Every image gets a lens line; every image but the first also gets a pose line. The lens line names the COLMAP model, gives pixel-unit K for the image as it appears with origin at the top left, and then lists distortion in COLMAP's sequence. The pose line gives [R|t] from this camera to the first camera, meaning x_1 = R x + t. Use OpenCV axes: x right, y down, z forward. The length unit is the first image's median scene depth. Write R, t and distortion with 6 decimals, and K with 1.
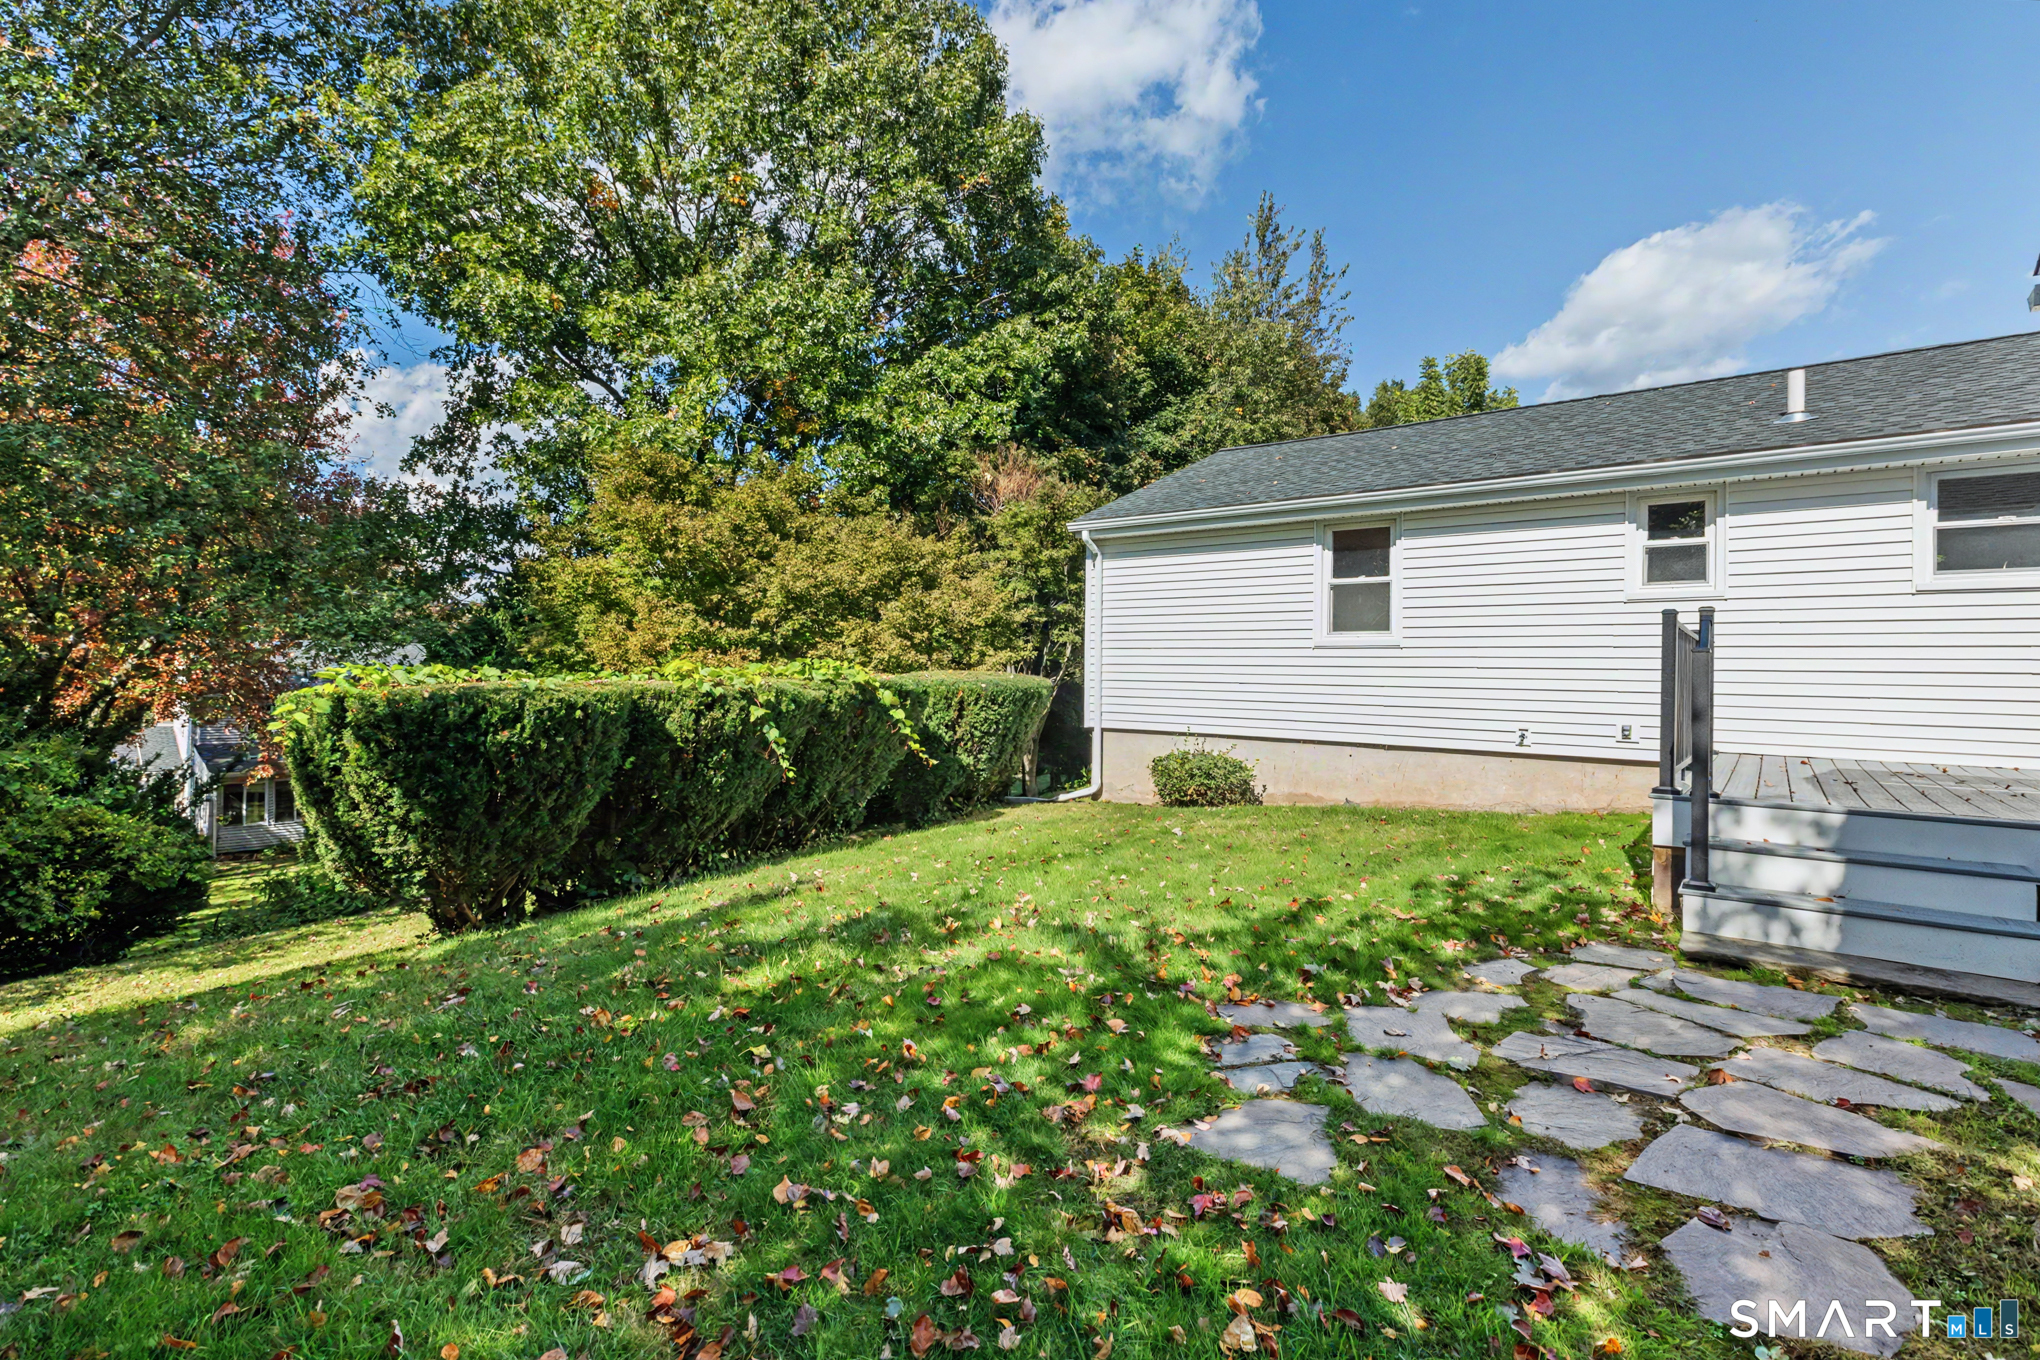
lens RADIAL K [[915.8, 0, 1035.7], [0, 915.8, 664.2], [0, 0, 1]] dist [-0.000579, -0.001561]
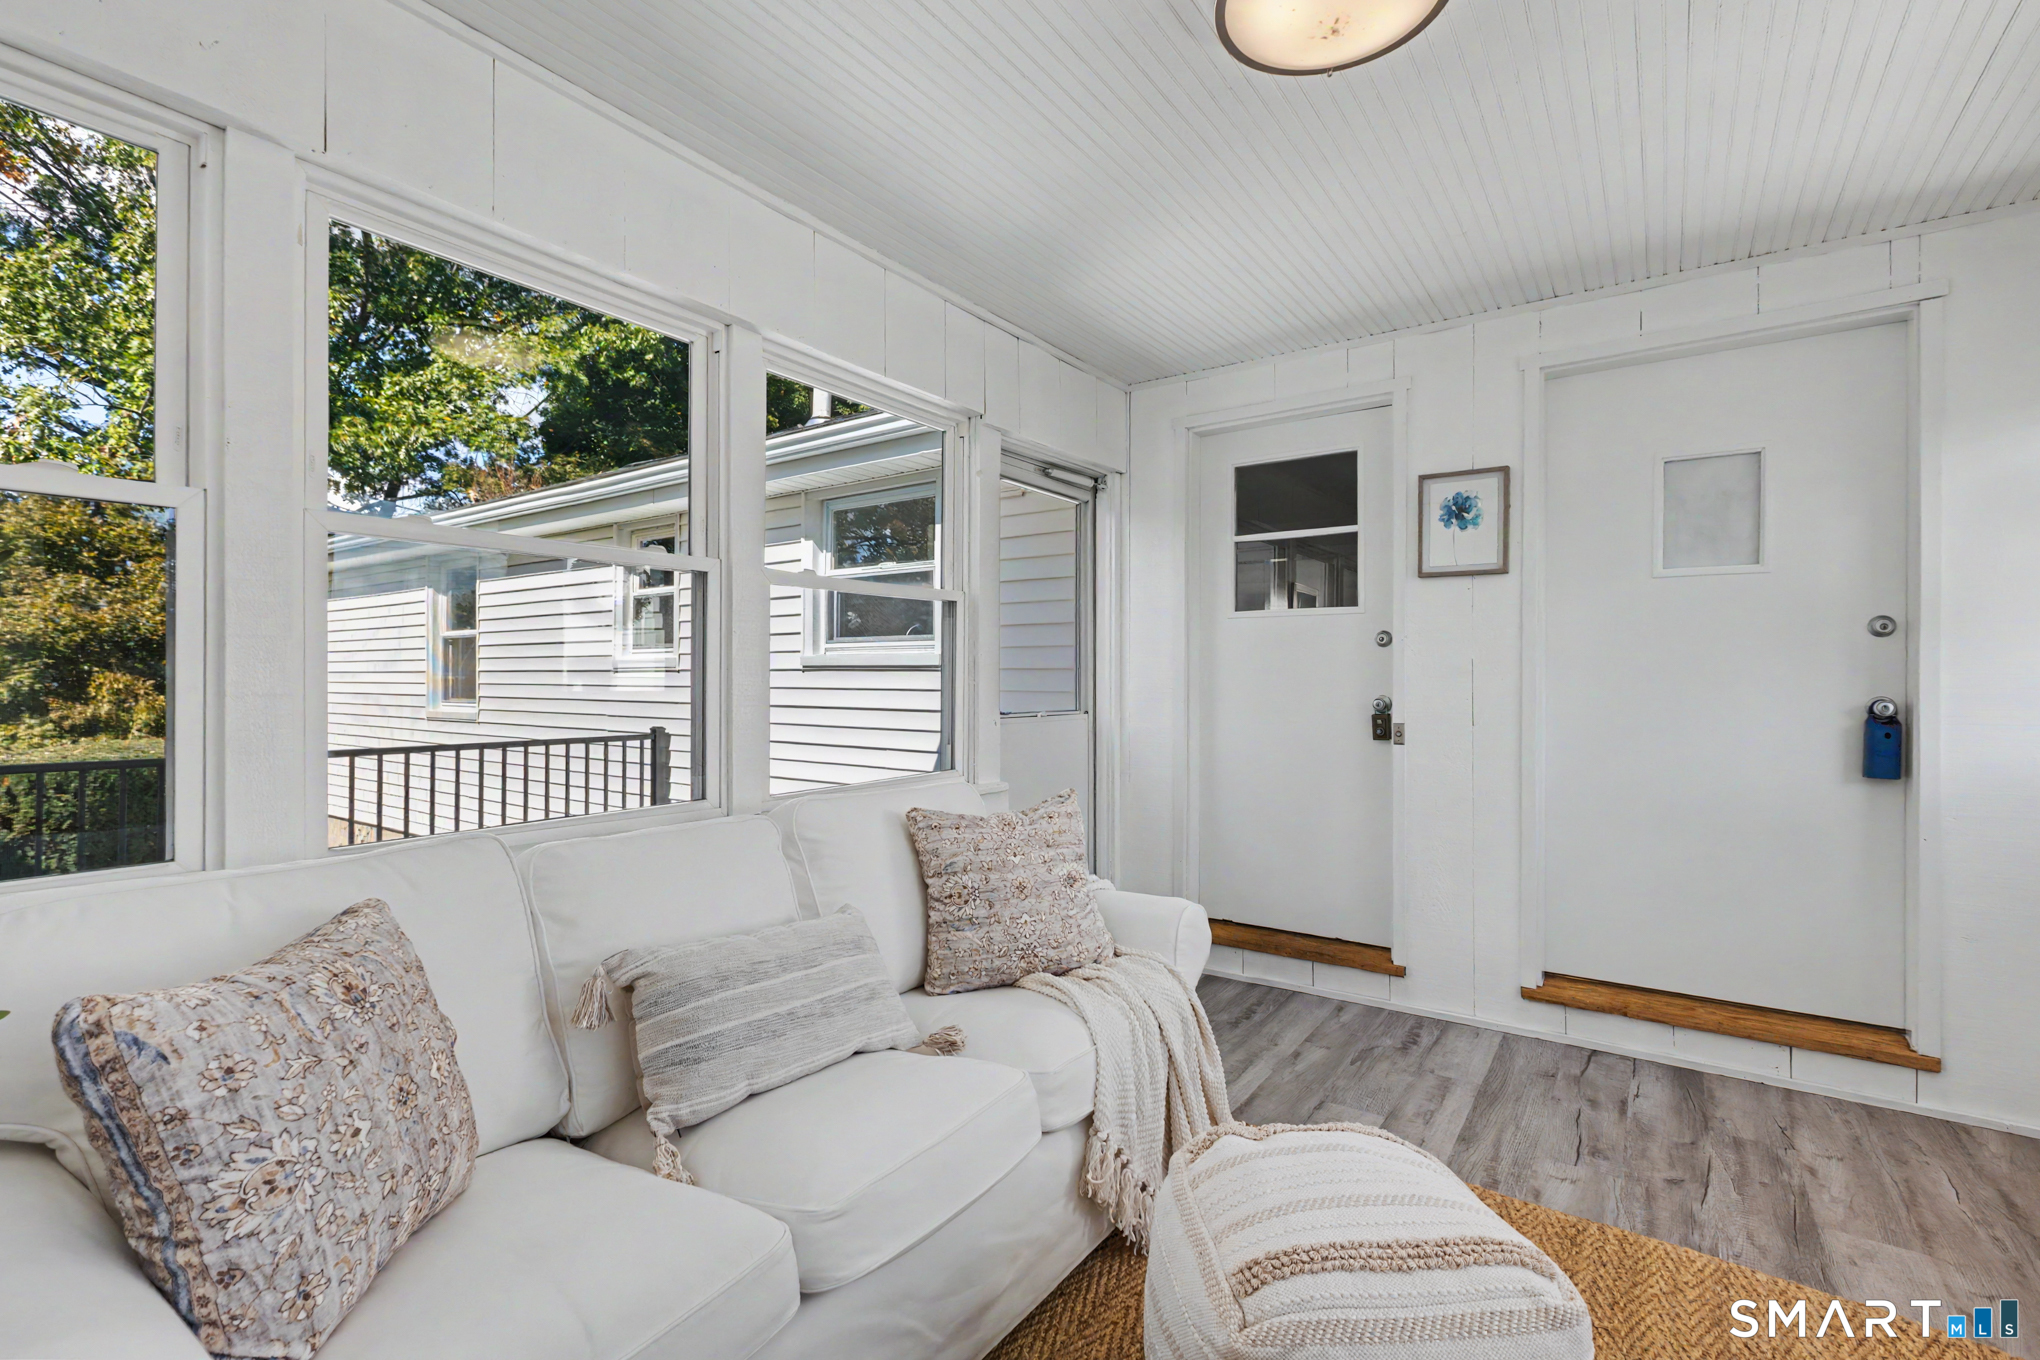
lens RADIAL K [[915.8, 0, 1020.8], [0, 915.8, 685.4], [0, 0, 1]] dist [-0.000579, -0.001561]
pose [[0.998498, -0.005533, 0.054509, 0.914767], [0.005564, 0.999984, -0.000414, -0.052765], [-0.054506, 0.000716, 0.998513, 0.231124]]
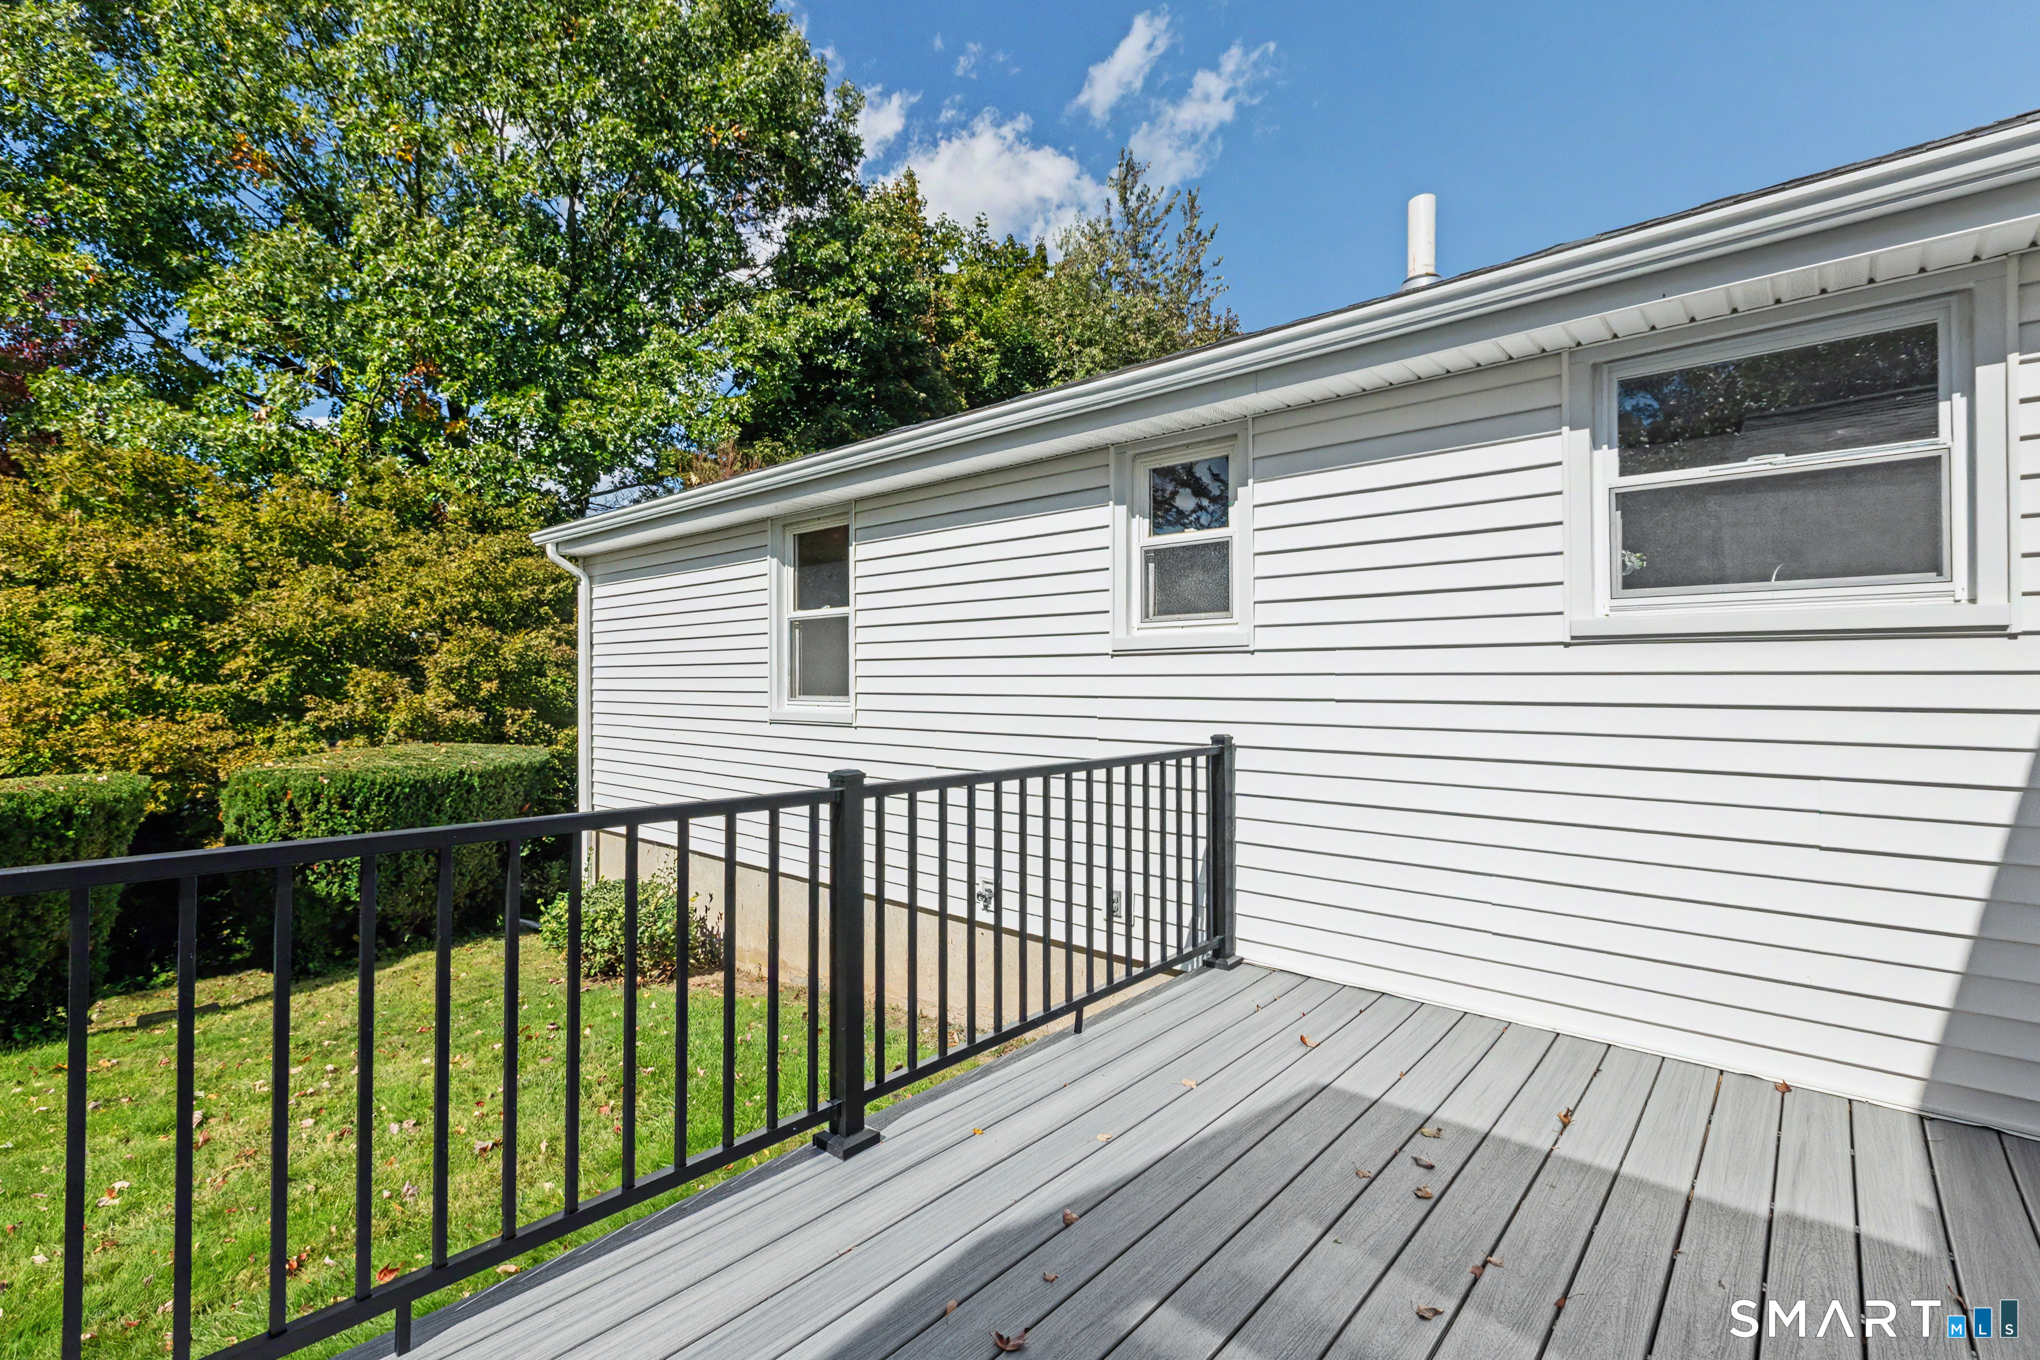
lens RADIAL K [[915.8, 0, 1019.6], [0, 915.8, 667.9], [0, 0, 1]] dist [-0.000579, -0.001561]
pose [[0.998086, -0.012474, -0.060575, 0.610276], [0.011441, 0.999784, -0.017369, -0.050458], [0.060779, 0.016643, 0.998013, 0.463034]]
